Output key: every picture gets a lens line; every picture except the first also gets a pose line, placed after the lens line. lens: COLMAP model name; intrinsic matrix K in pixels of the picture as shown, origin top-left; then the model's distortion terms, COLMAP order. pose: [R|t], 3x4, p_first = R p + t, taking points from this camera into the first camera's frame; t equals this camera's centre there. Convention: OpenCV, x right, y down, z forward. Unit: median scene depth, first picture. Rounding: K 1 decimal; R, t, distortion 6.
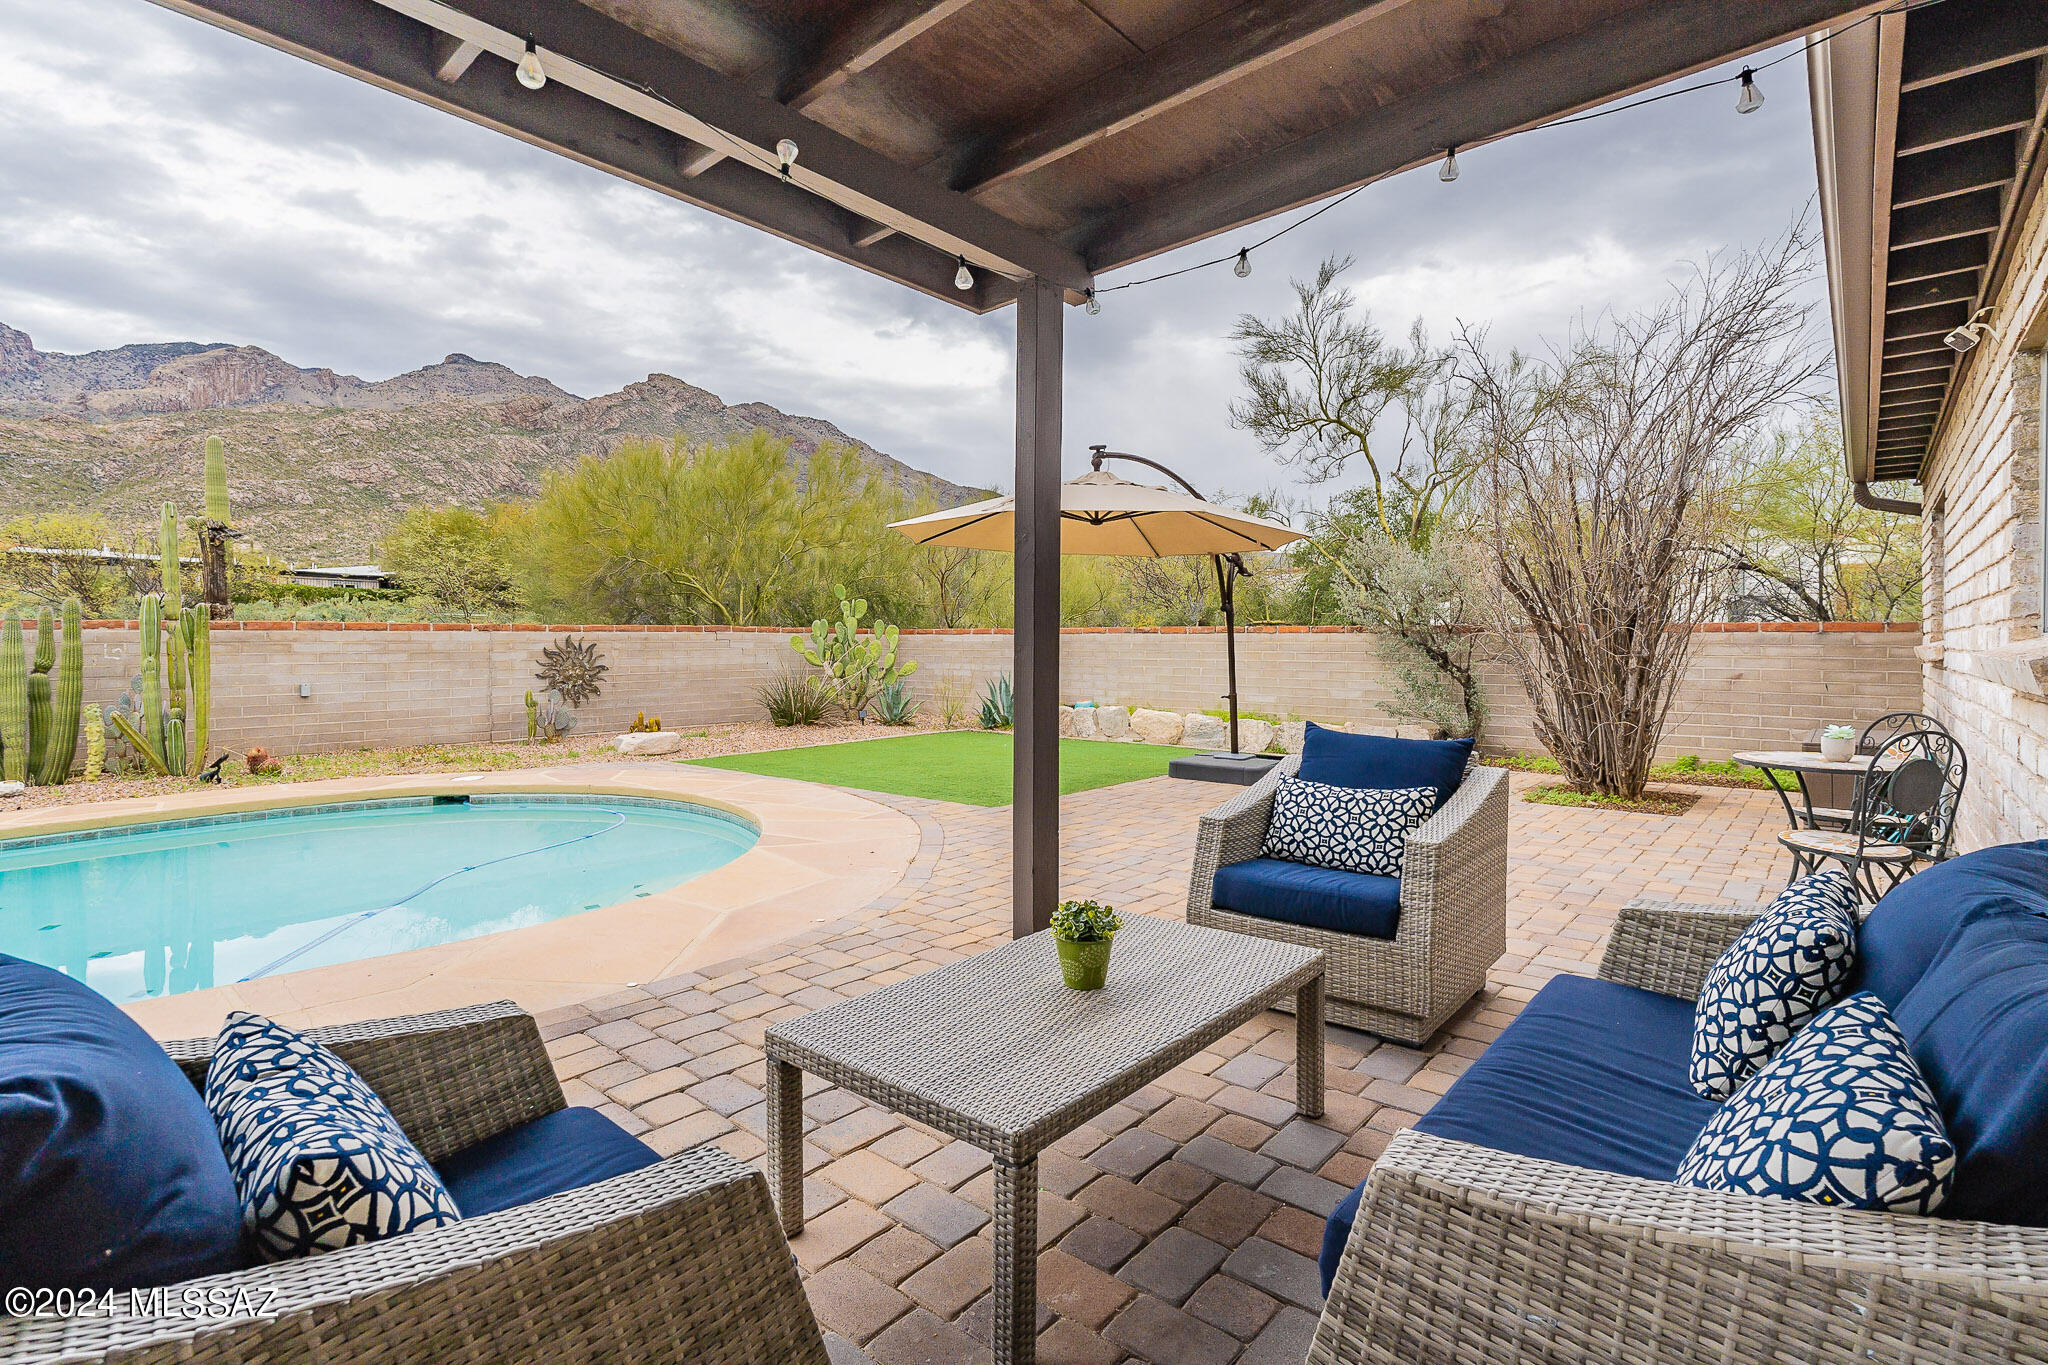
lens RADIAL K [[958.6, 0, 1036.1], [0, 958.6, 640.4], [0, 0, 1]] dist [0.002066, 0.000027]
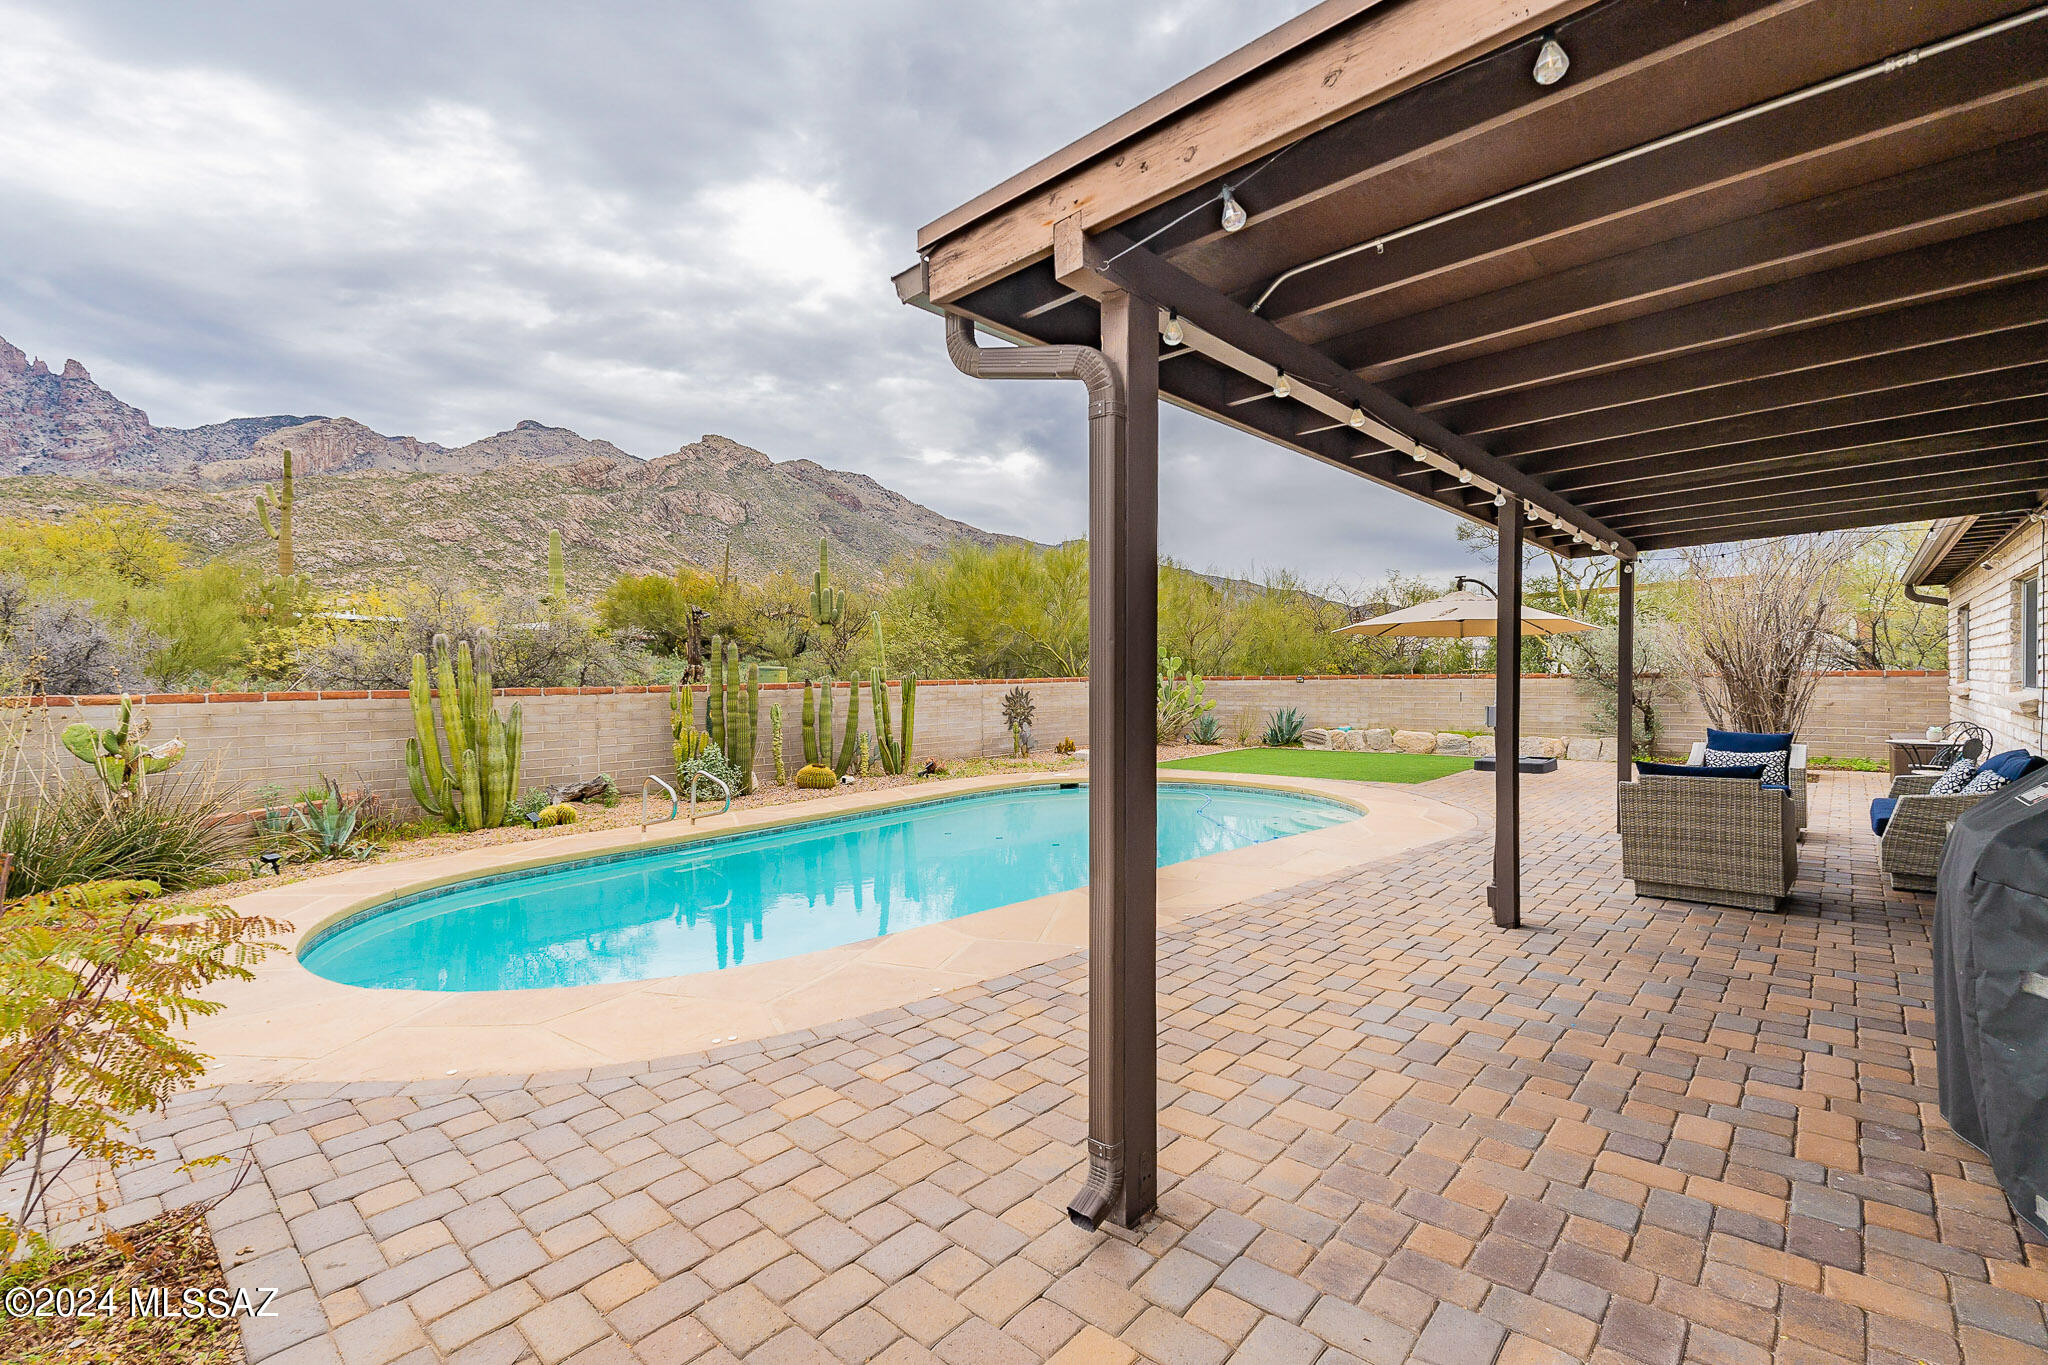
lens RADIAL K [[900.7, 0, 1028.8], [0, 900.7, 686.6], [0, 0, 1]] dist [-0.002227, -0.000331]
pose [[0.999500, -0.013296, -0.028684, -0.359169], [0.013627, 0.999843, 0.011369, -0.017282], [0.028528, -0.011754, 0.999524, -0.344978]]
